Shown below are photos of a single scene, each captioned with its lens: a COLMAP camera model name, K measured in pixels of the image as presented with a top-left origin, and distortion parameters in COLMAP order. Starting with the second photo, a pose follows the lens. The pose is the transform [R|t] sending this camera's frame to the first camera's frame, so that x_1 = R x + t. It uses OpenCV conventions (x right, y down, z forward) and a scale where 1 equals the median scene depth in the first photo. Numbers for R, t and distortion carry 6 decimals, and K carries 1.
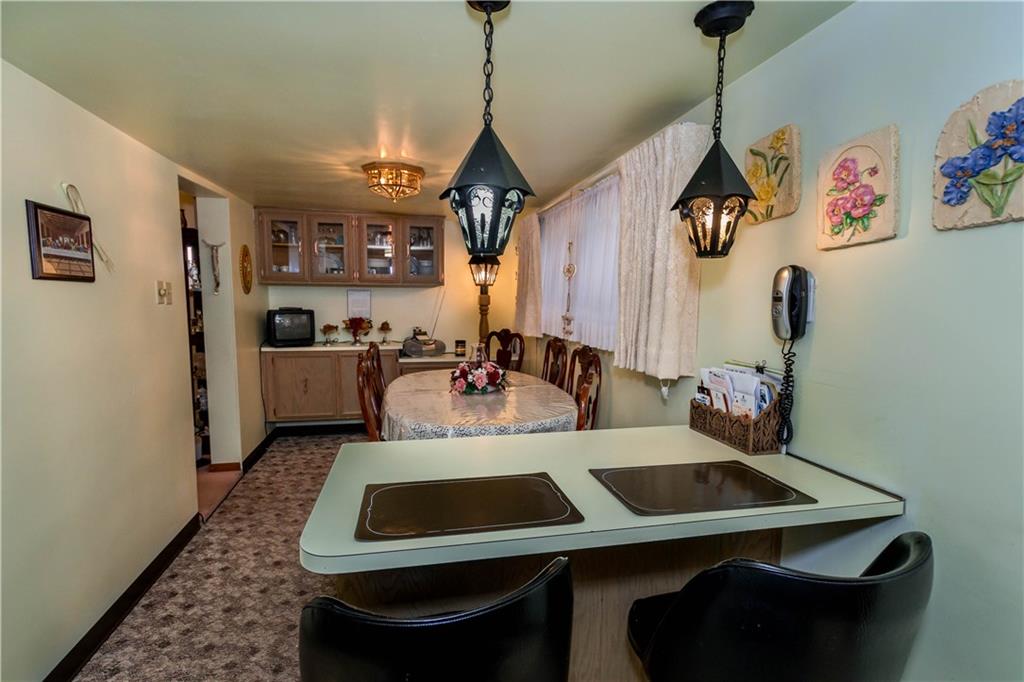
lens RADIAL K [[480.4, 0, 512.4], [0, 480.4, 335.5], [0, 0, 1]] dist [-0.004756, 0.002364]
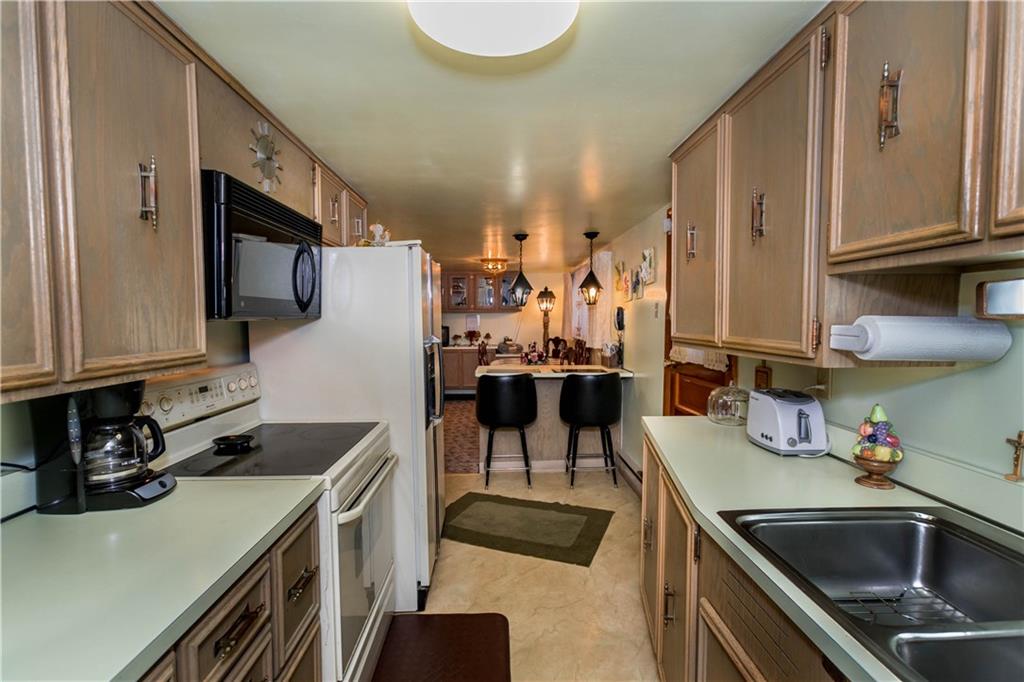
lens RADIAL K [[480.4, 0, 514.9], [0, 480.4, 341.5], [0, 0, 1]] dist [-0.004756, 0.002364]
pose [[0.982154, 0.000835, -0.188075, 0.154851], [-0.007145, 0.999434, -0.032870, 0.058409], [0.187941, 0.033627, 0.981605, -0.674290]]
